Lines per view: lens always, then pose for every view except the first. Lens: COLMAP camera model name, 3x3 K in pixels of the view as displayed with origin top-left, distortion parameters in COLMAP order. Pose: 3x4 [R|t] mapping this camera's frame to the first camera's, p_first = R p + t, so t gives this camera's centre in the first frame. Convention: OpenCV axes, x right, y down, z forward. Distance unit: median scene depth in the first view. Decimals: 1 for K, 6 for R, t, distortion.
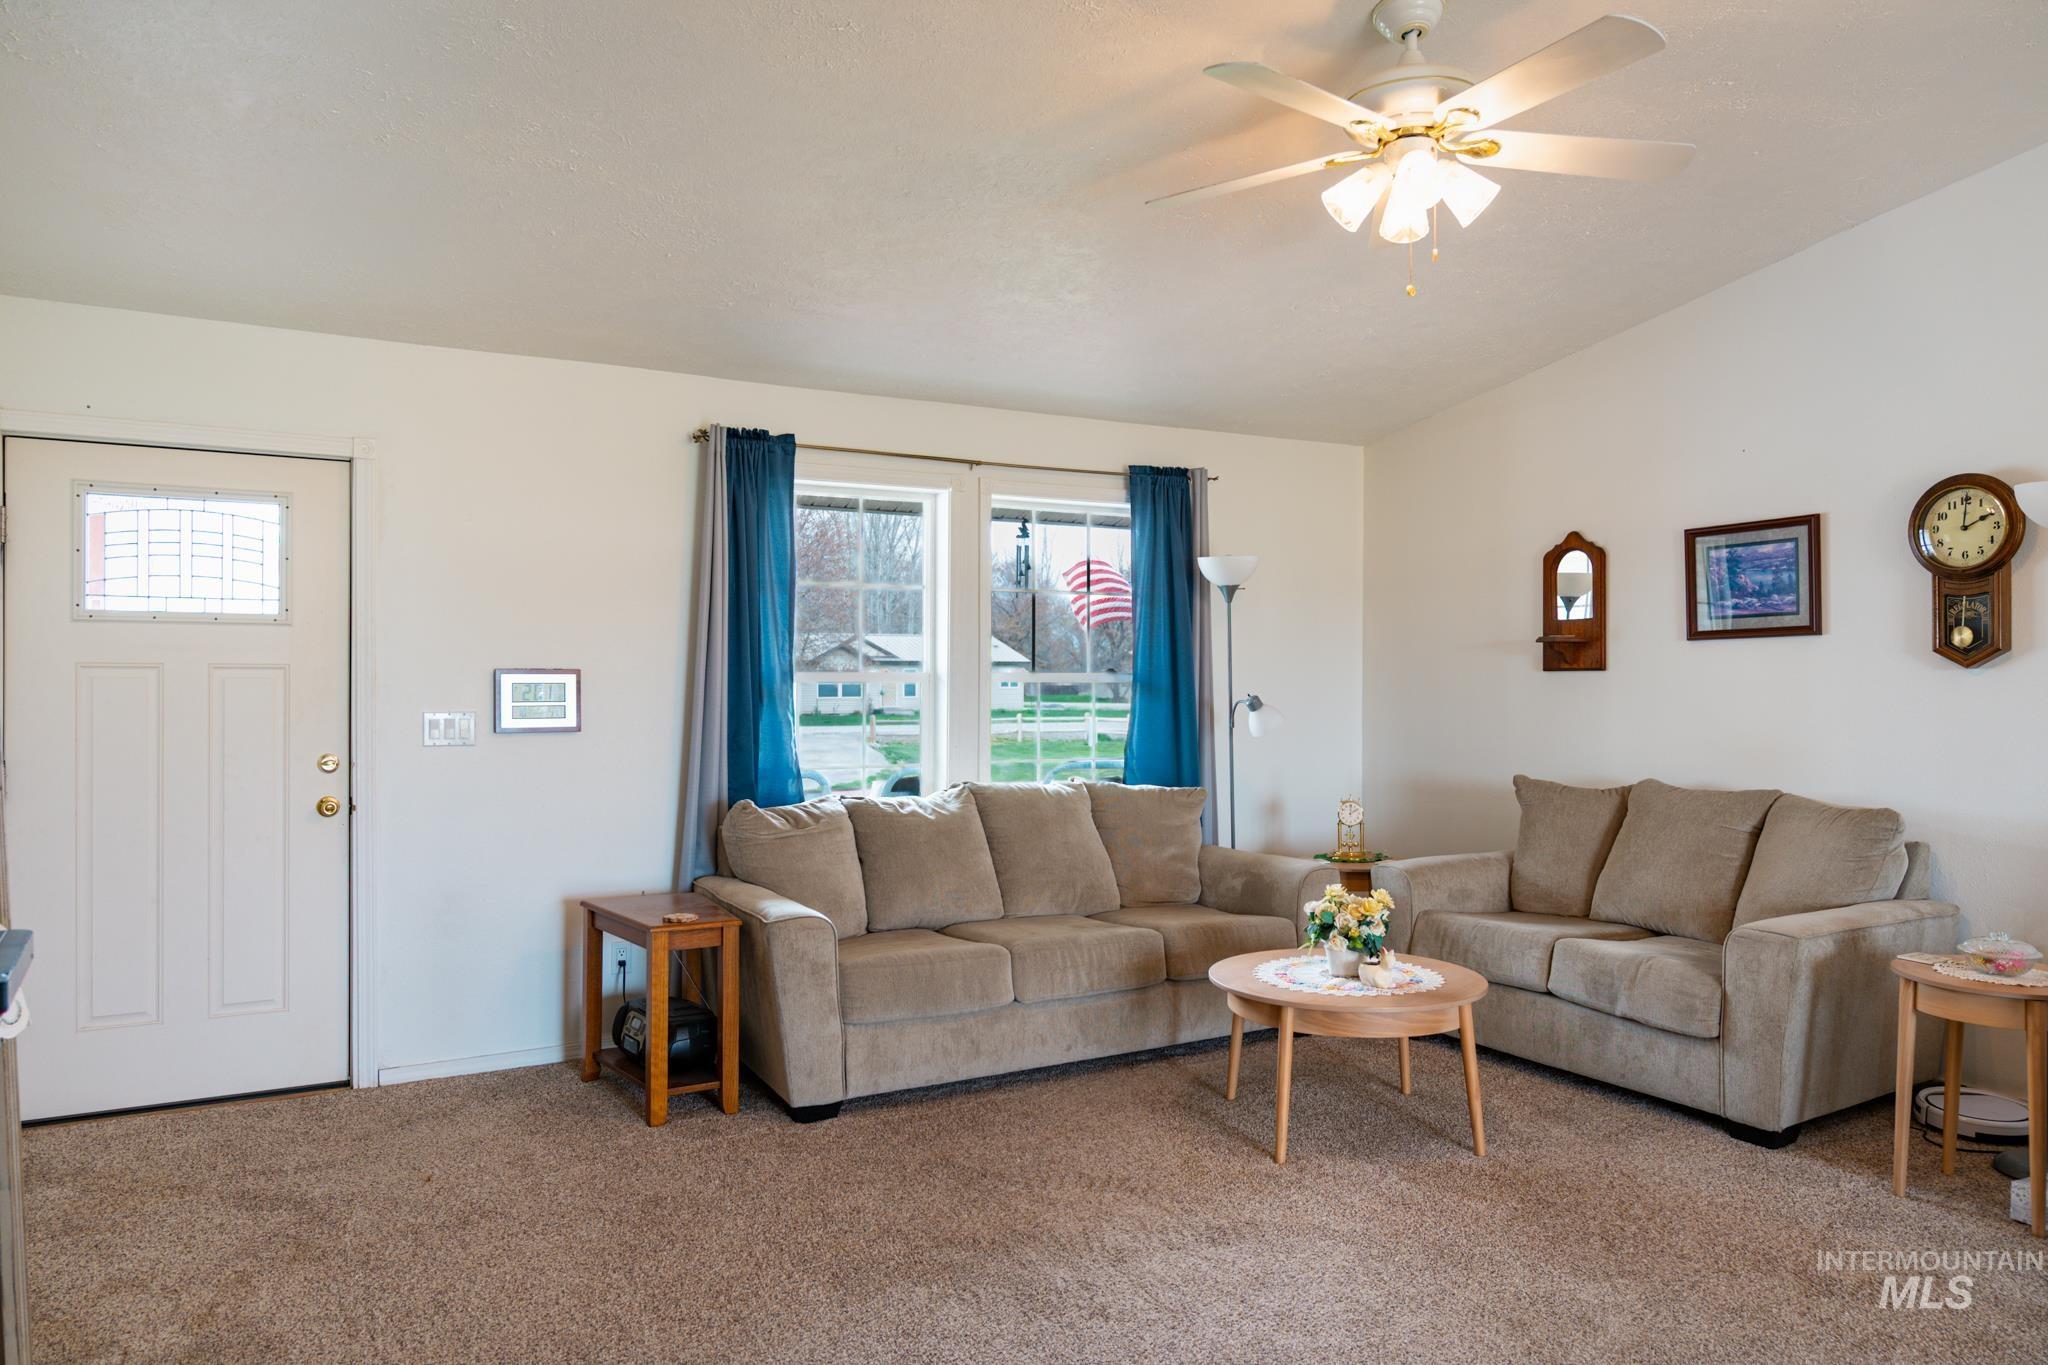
lens RADIAL K [[1353.7, 0, 1021.9], [0, 1353.7, 683.9], [0, 0, 1]] dist [-0.012716, 0.002915]
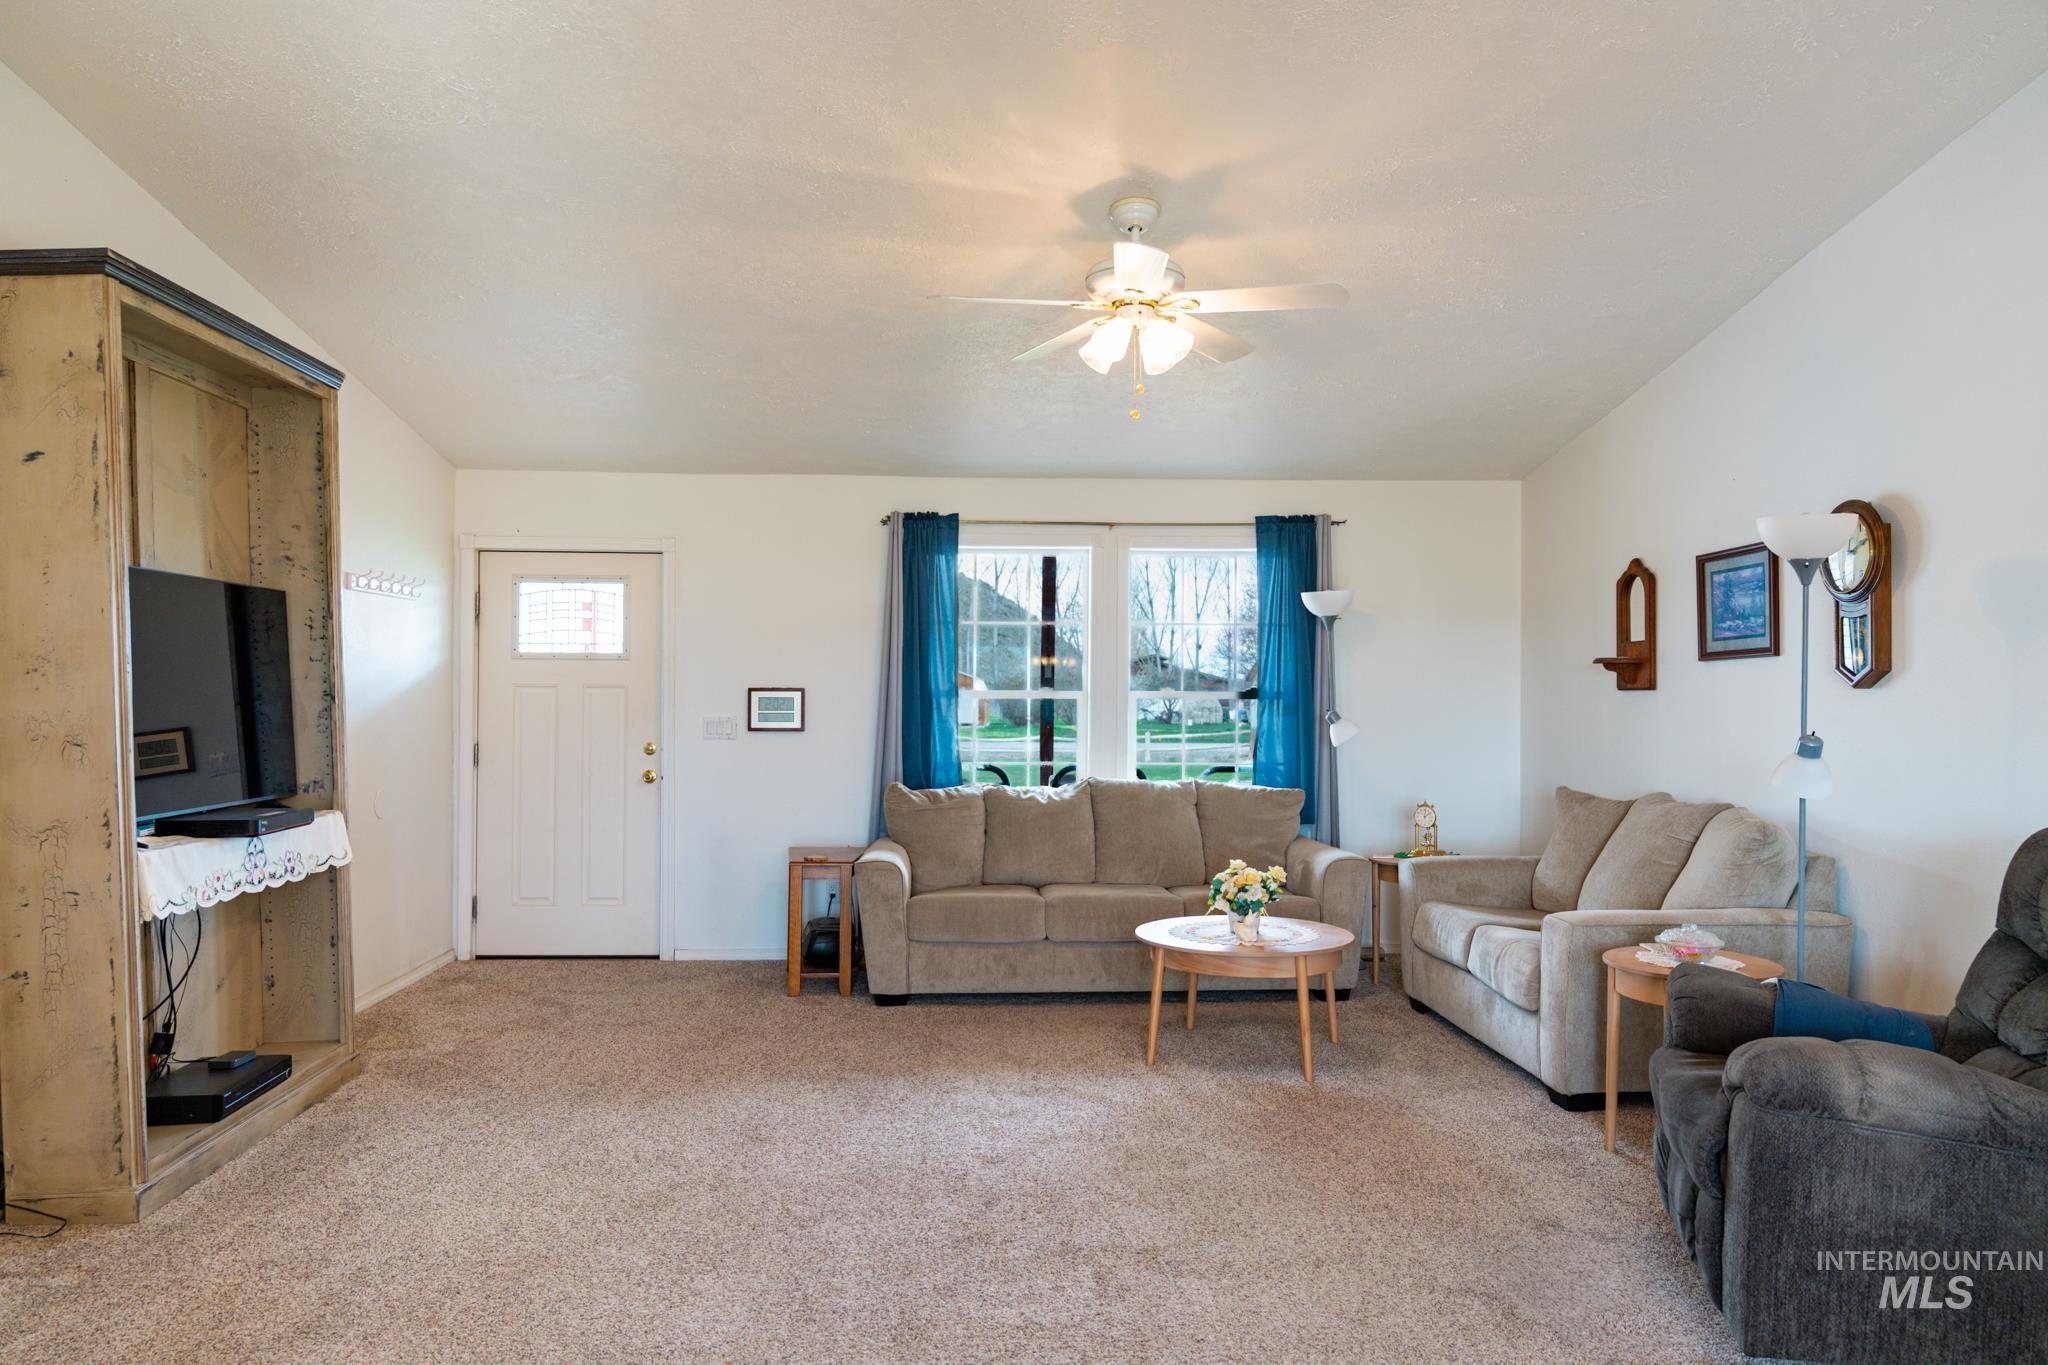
lens RADIAL K [[1353.7, 0, 1029.1], [0, 1353.7, 682.9], [0, 0, 1]] dist [-0.012716, 0.002915]
pose [[0.895970, -0.000970, -0.444113, 0.529680], [-0.005264, 0.999904, -0.012804, 0.000791], [0.444083, 0.013810, 0.895879, -0.184732]]
